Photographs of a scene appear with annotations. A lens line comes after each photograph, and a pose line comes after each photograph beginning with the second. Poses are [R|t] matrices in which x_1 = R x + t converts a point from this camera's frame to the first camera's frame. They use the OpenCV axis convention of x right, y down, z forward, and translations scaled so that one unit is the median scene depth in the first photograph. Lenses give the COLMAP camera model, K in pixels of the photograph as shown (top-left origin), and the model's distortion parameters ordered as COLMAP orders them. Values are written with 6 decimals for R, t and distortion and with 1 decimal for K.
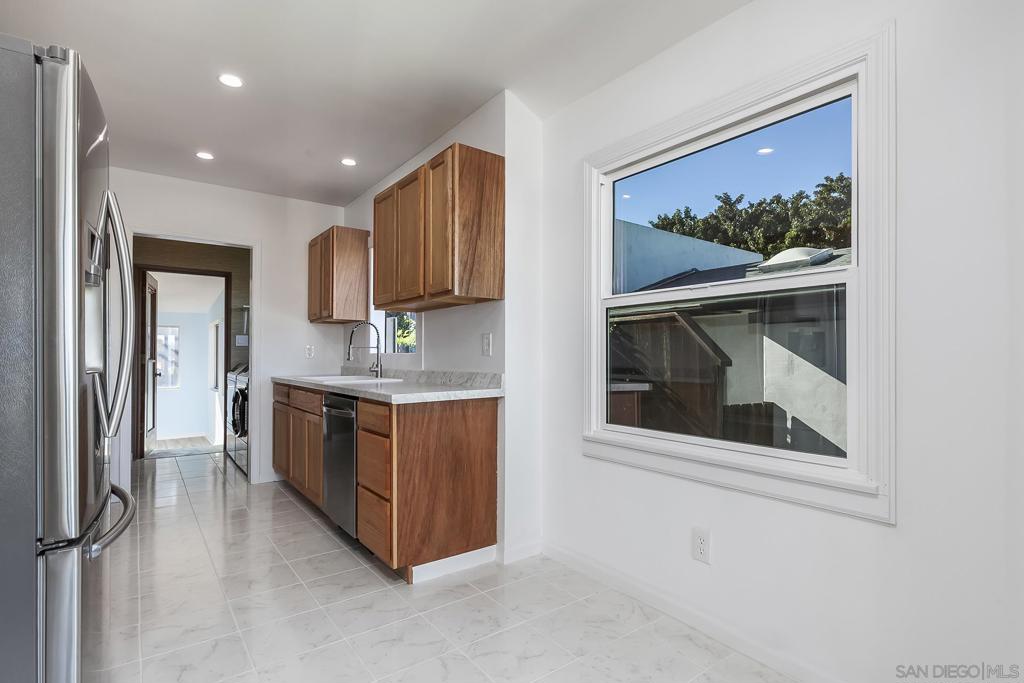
lens RADIAL K [[506.9, 0, 516.1], [0, 506.9, 349.1], [0, 0, 1]] dist [0.000048, -0.000267]
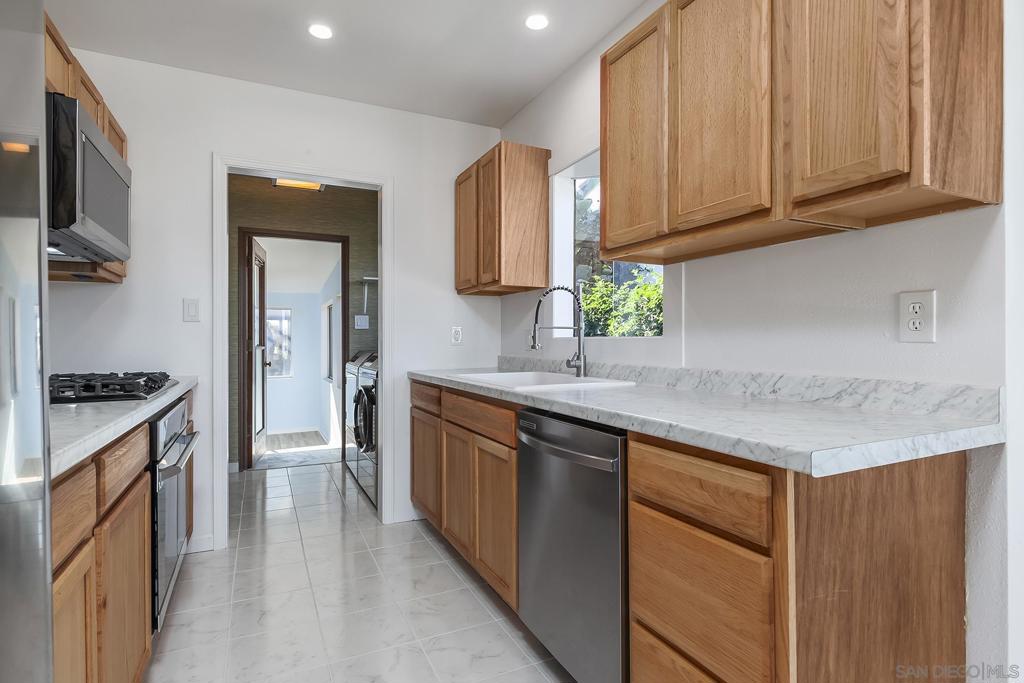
lens RADIAL K [[531.7, 0, 516.3], [0, 531.7, 337.7], [0, 0, 1]] dist [0.010948, -0.000104]
pose [[0.982087, -0.003366, -0.188397, -0.322515], [0.005122, 0.999948, 0.008835, 0.003363], [0.188358, -0.009642, 0.982053, 0.499841]]
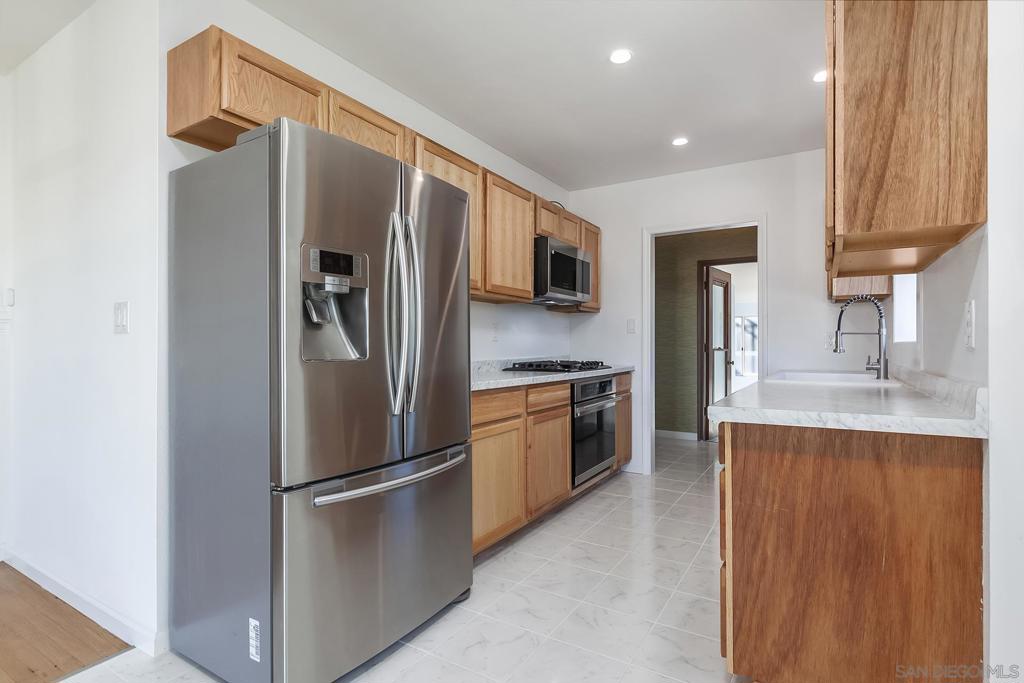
lens RADIAL K [[507.9, 0, 512.0], [0, 507.9, 341.5], [0, 0, 1]] dist [-0.001470, -0.000273]
pose [[0.367127, -0.006113, -0.930151, 0.236776], [0.013017, 0.999914, -0.001434, 0.002583], [0.930080, -0.011582, 0.367175, 0.442206]]
